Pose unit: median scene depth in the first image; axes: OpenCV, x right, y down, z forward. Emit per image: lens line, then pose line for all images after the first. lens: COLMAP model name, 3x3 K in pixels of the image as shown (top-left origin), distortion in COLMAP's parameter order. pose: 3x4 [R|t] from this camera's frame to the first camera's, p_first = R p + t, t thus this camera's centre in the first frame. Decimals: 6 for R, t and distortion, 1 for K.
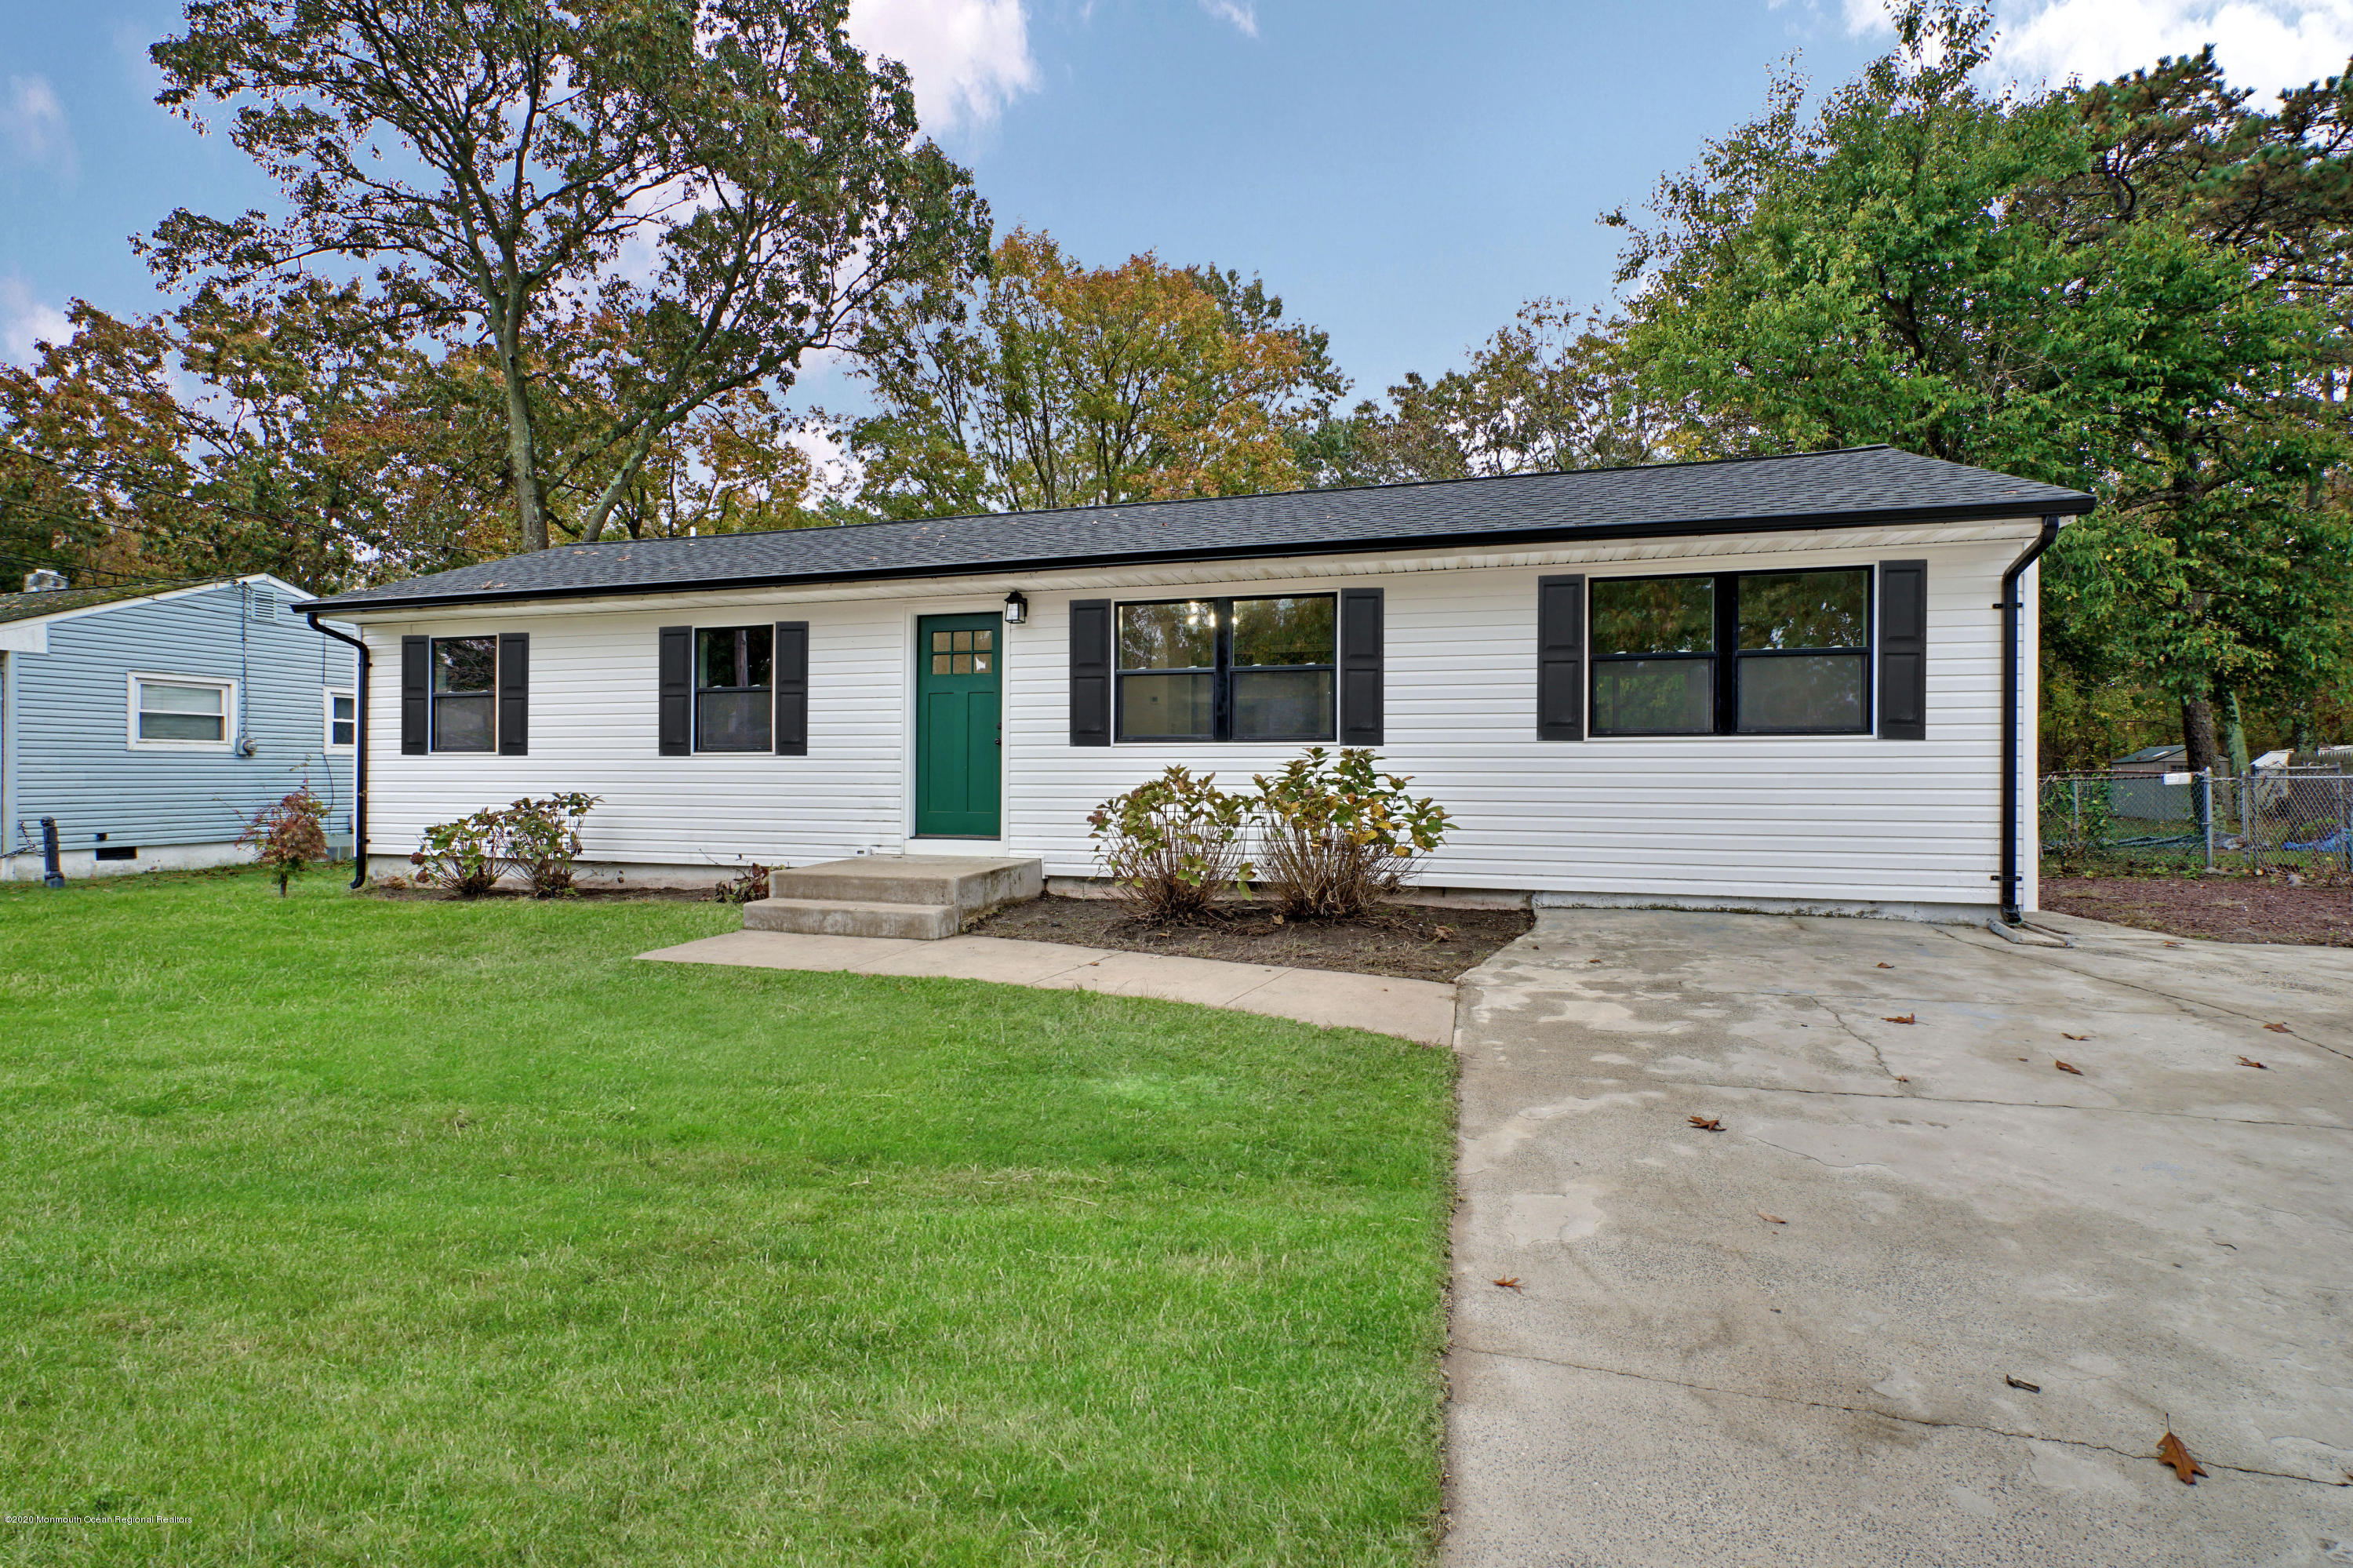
lens RADIAL K [[1057.9, 0, 1175.2], [0, 1057.9, 783.6], [0, 0, 1]] dist [-0.006955, 0.002813]
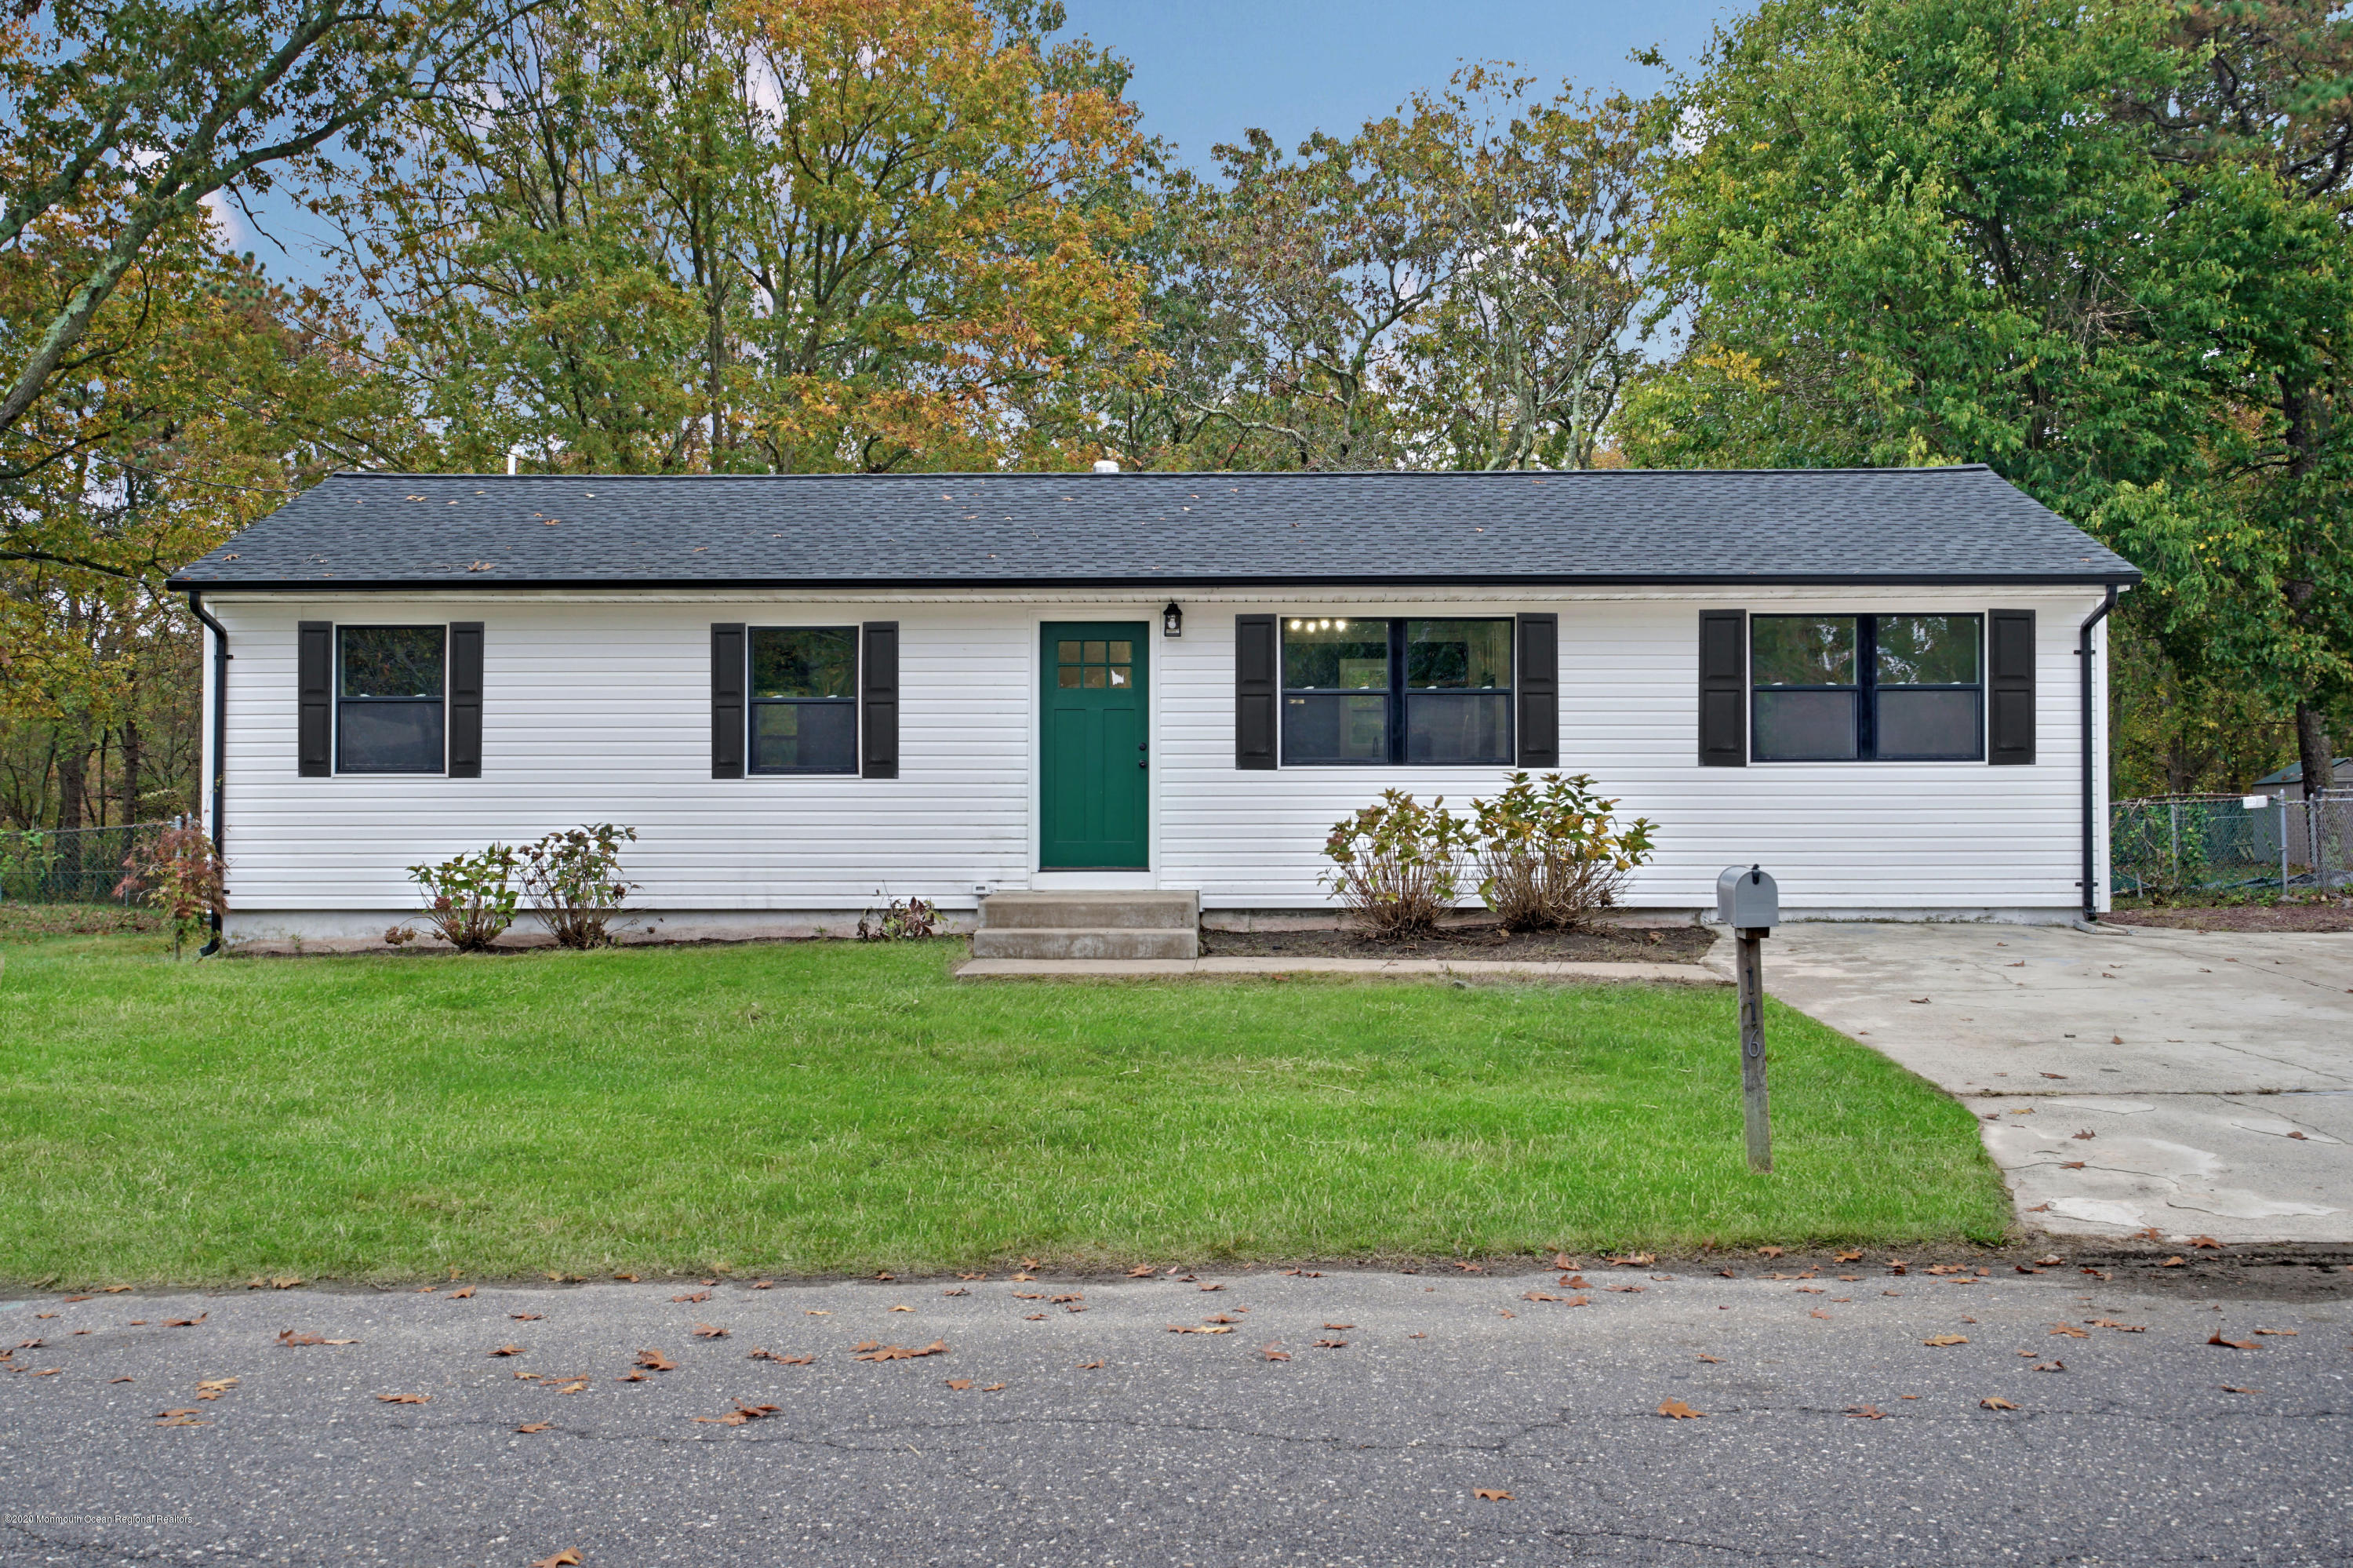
lens RADIAL K [[2300.1, 0, 1178.2], [0, 2300.1, 787.8], [0, 0, 1]] dist [0.001056, 0.000000]
pose [[0.963450, -0.001479, 0.267886, -0.658122], [0.006438, 0.999824, -0.017636, 0.015940], [-0.267812, 0.018716, 0.963289, -0.903970]]
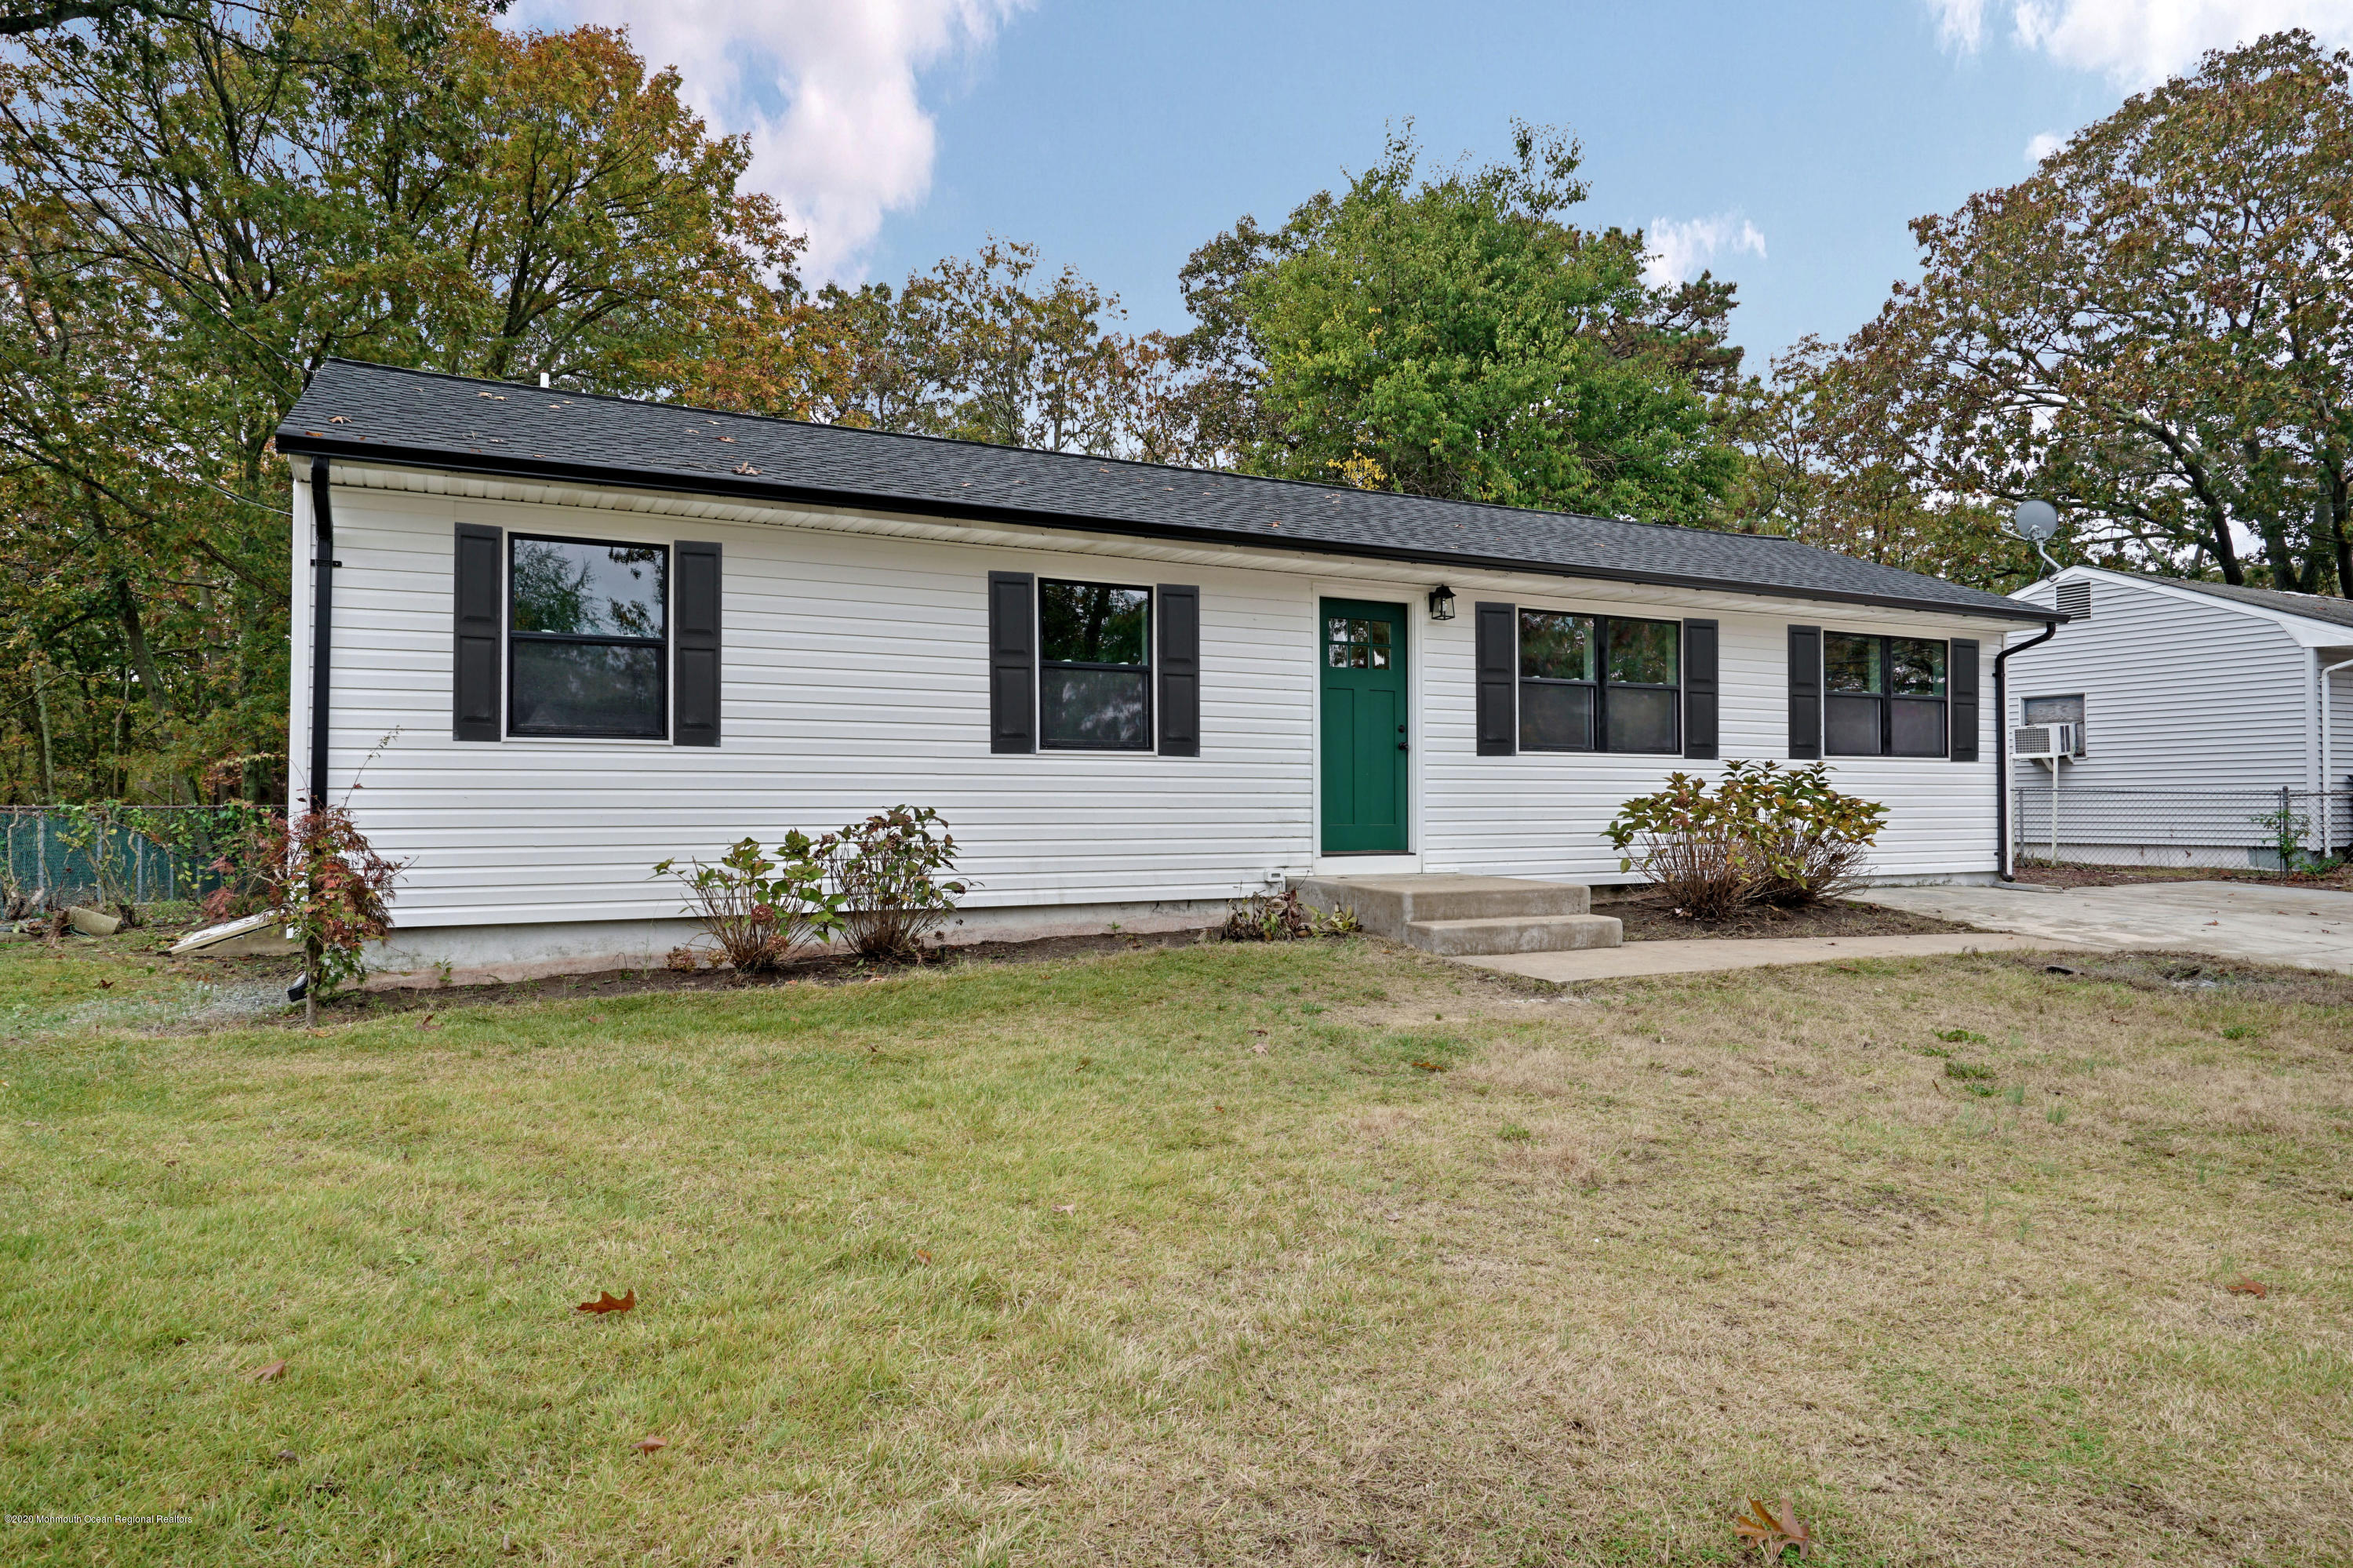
lens RADIAL K [[1416.6, 0, 1175.6], [0, 1416.6, 786.9], [0, 0, 1]] dist [0.012519, -0.001172]
pose [[0.723345, 0.005199, 0.690467, -1.130286], [0.007028, 0.999864, -0.014891, 0.011613], [-0.690451, 0.015624, 0.723210, 0.252498]]
